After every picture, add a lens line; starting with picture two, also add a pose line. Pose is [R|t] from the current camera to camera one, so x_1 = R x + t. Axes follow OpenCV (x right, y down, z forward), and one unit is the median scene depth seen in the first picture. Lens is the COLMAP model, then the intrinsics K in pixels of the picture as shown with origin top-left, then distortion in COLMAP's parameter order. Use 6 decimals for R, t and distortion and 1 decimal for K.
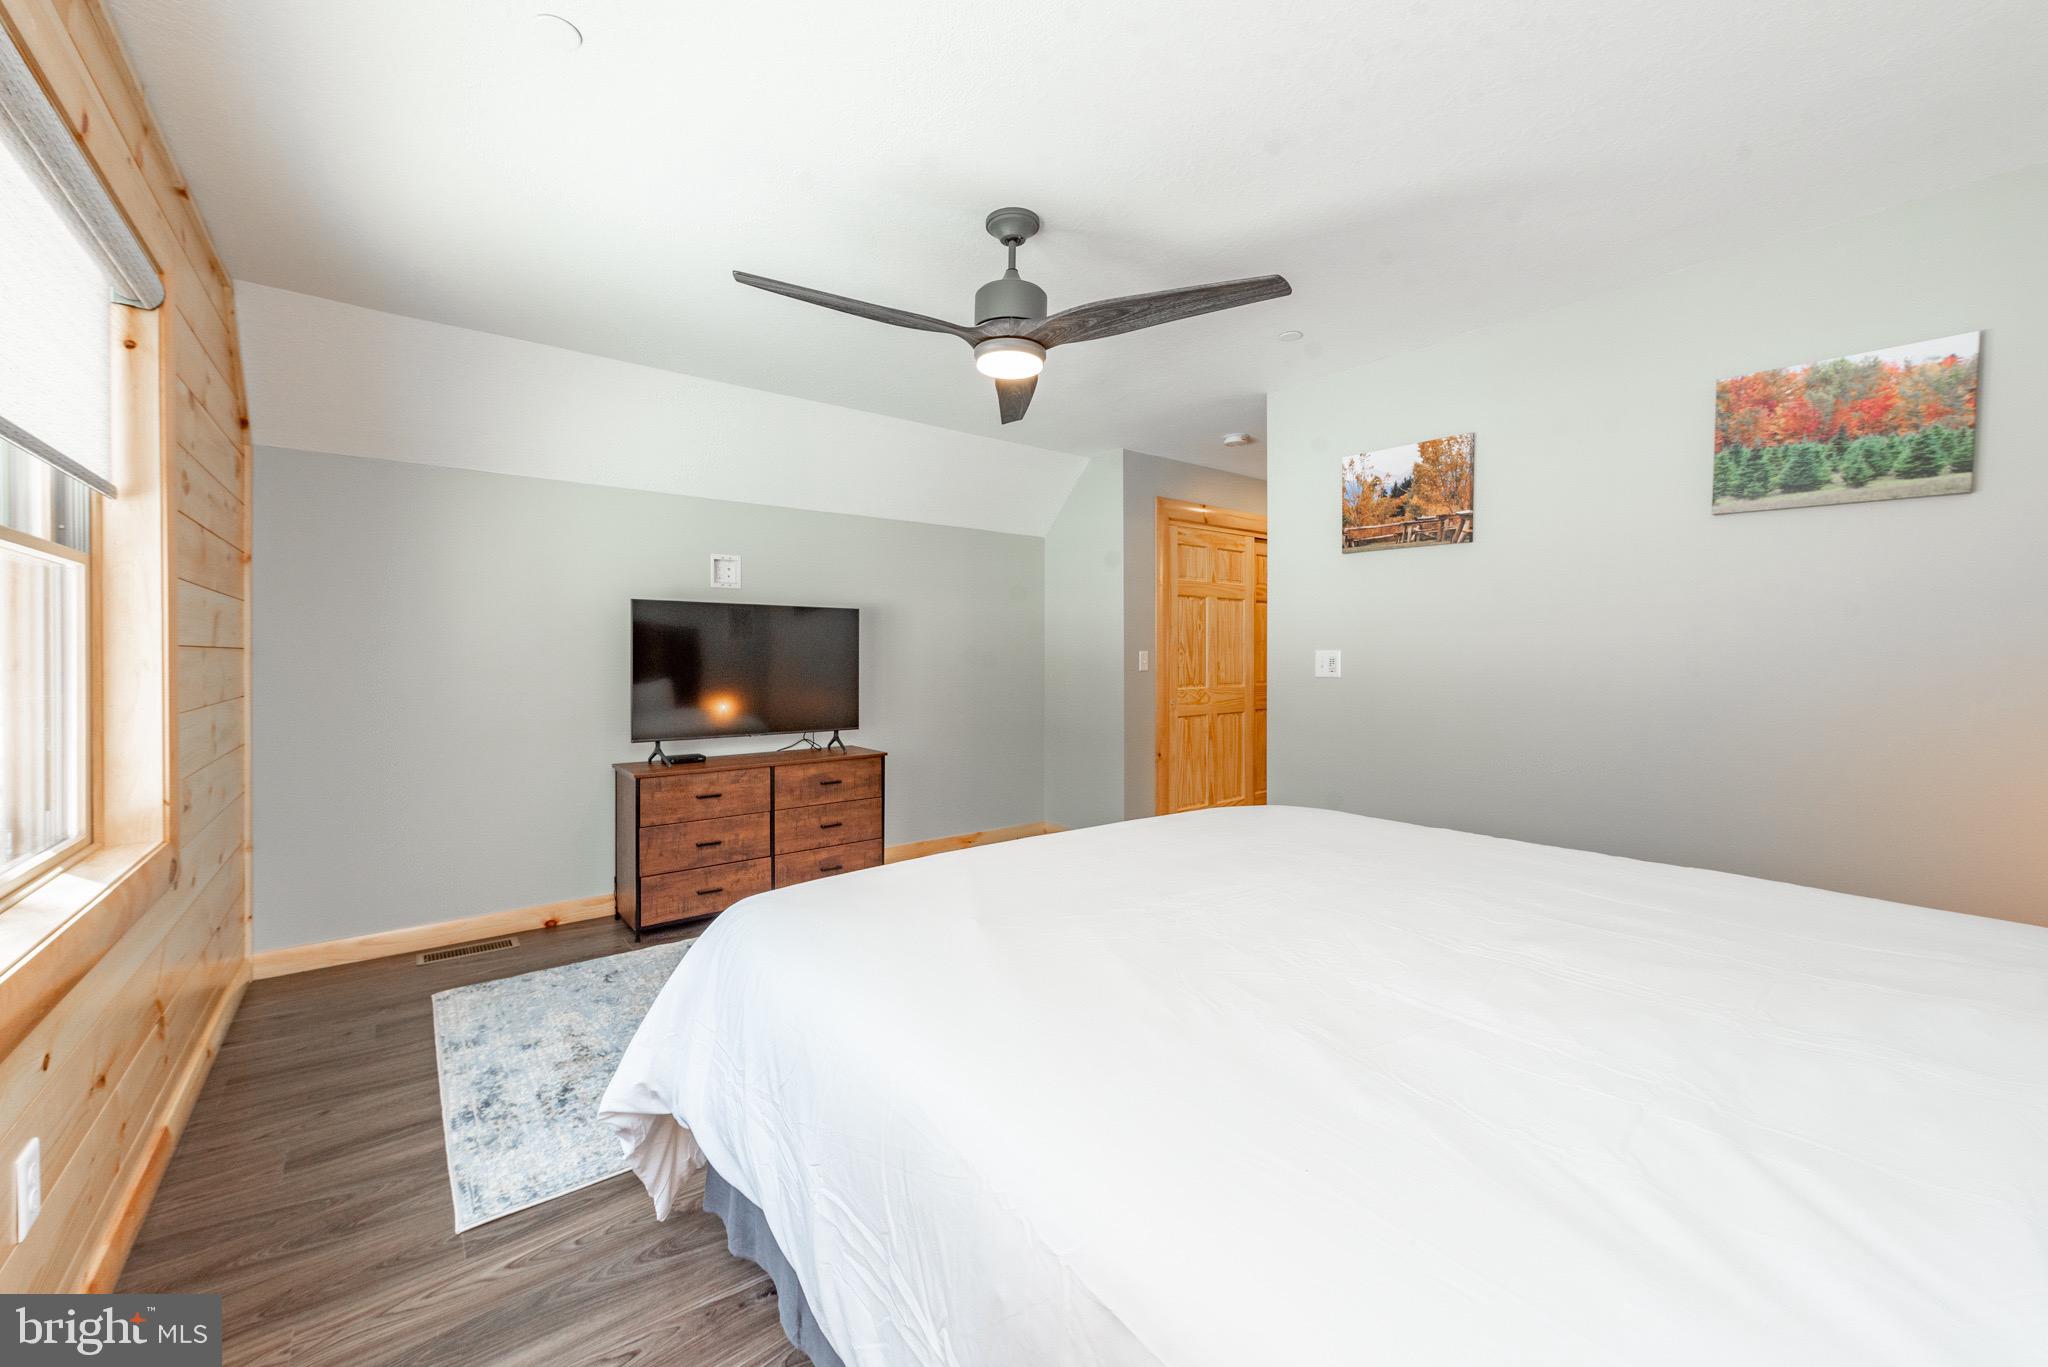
lens RADIAL K [[793.2, 0, 1018.2], [0, 793.2, 671.5], [0, 0, 1]] dist [0.006209, -0.000123]
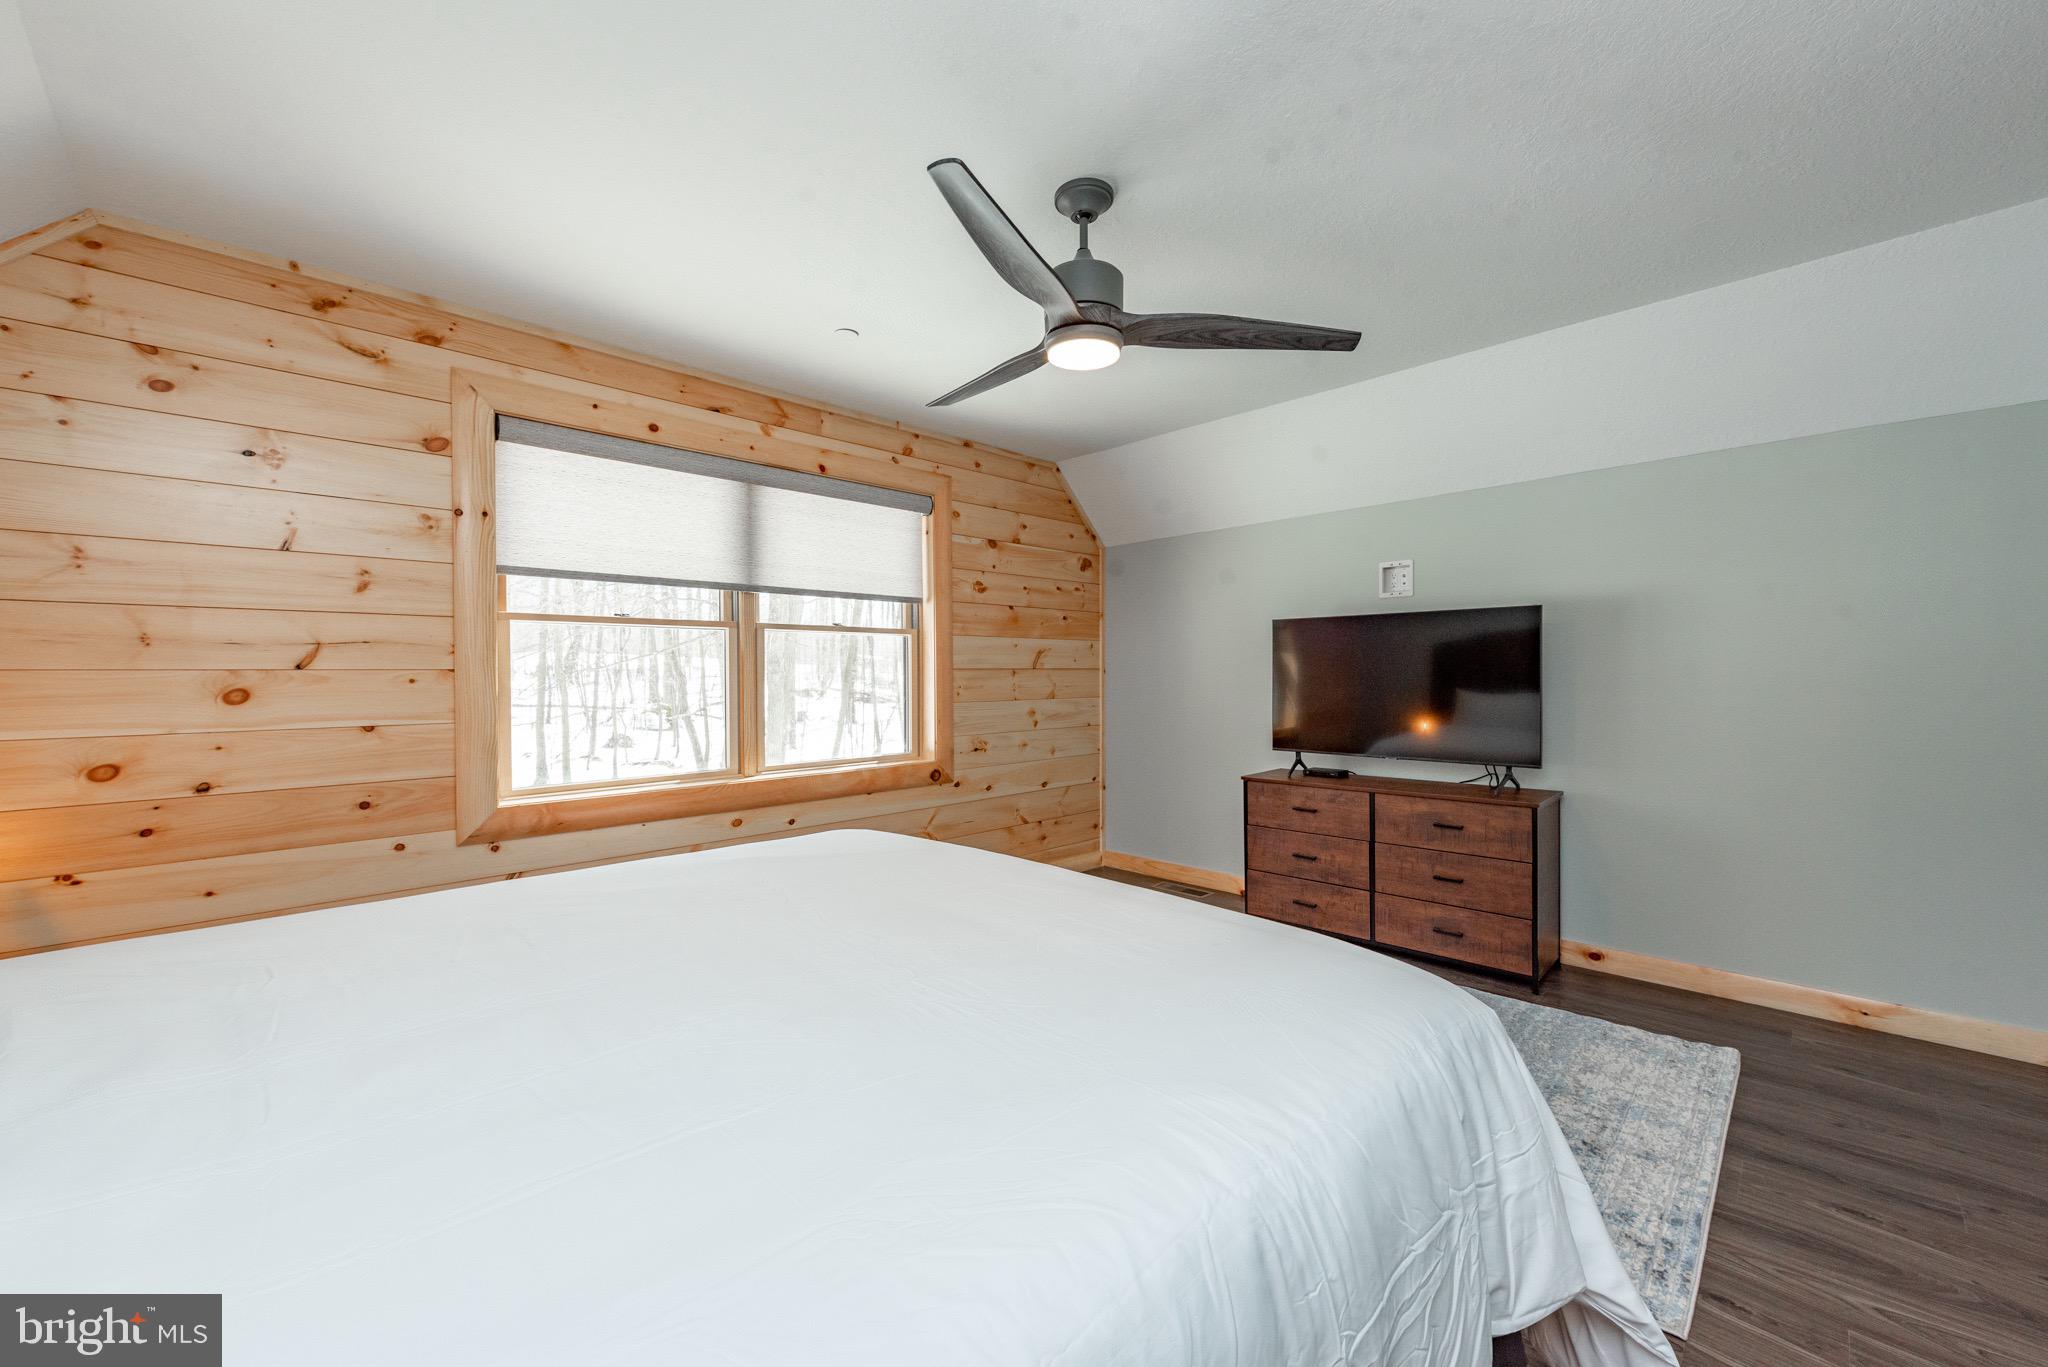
lens RADIAL K [[794.7, 0, 1024.0], [0, 794.7, 683.5], [0, 0, 1]] dist [0.002410, 0.000030]
pose [[0.114007, 0.009293, -0.993436, 0.554752], [-0.011127, 0.999905, 0.008077, -0.007605], [0.993418, 0.010134, 0.114100, 0.510519]]
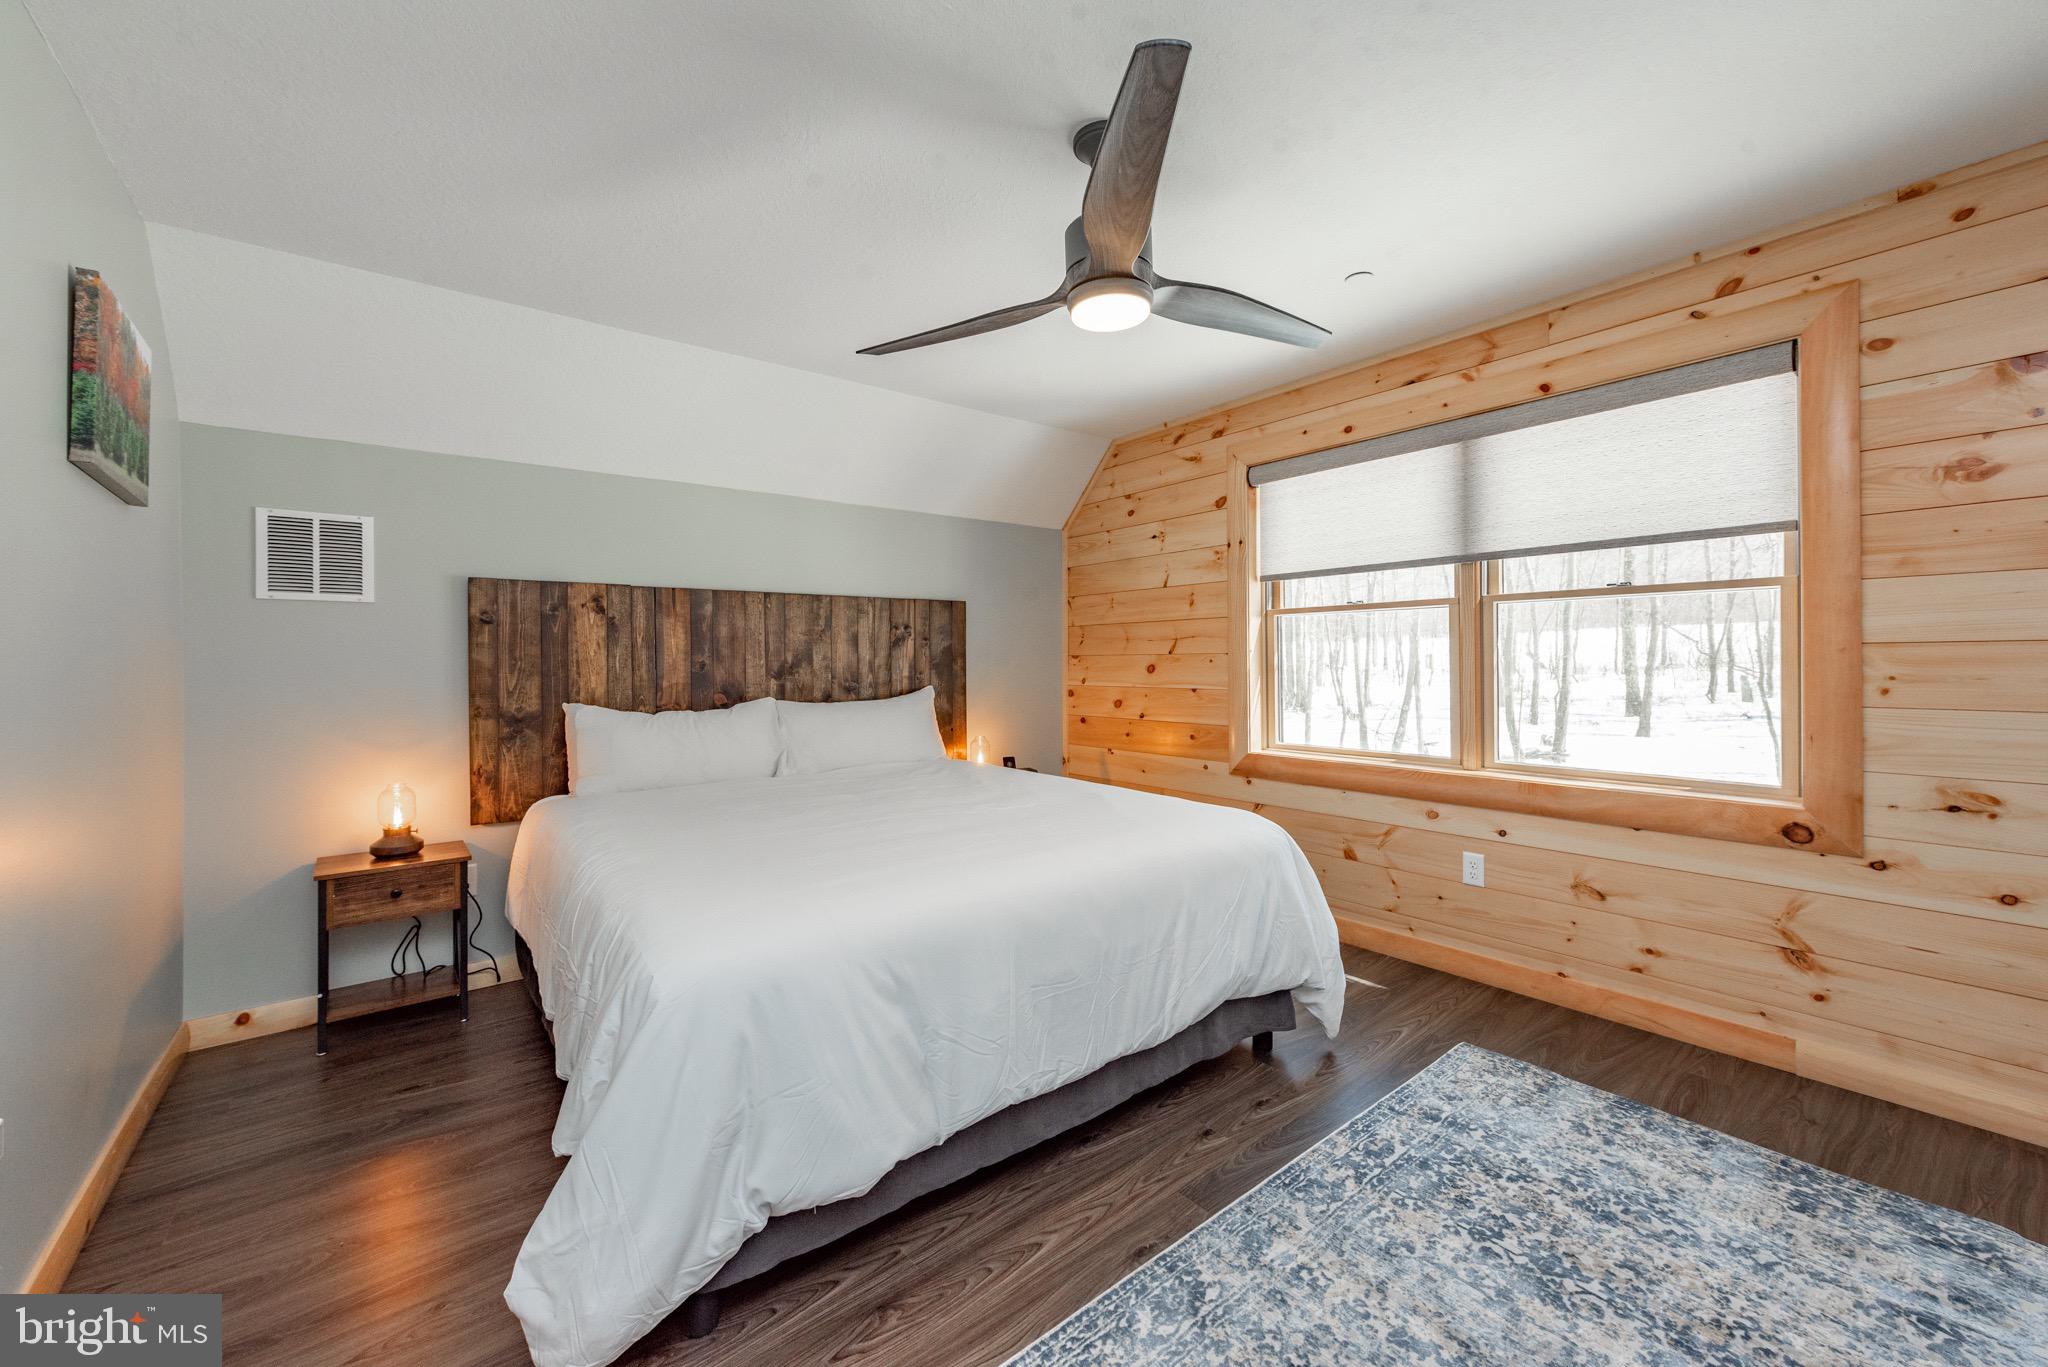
lens RADIAL K [[793.2, 0, 1018.2], [0, 793.2, 671.5], [0, 0, 1]] dist [0.006209, -0.000123]
pose [[-0.999960, 0.008904, -0.001048, 0.057692], [0.008864, 0.999396, 0.033601, -0.022668], [0.001347, 0.033590, -0.999435, 1.135300]]
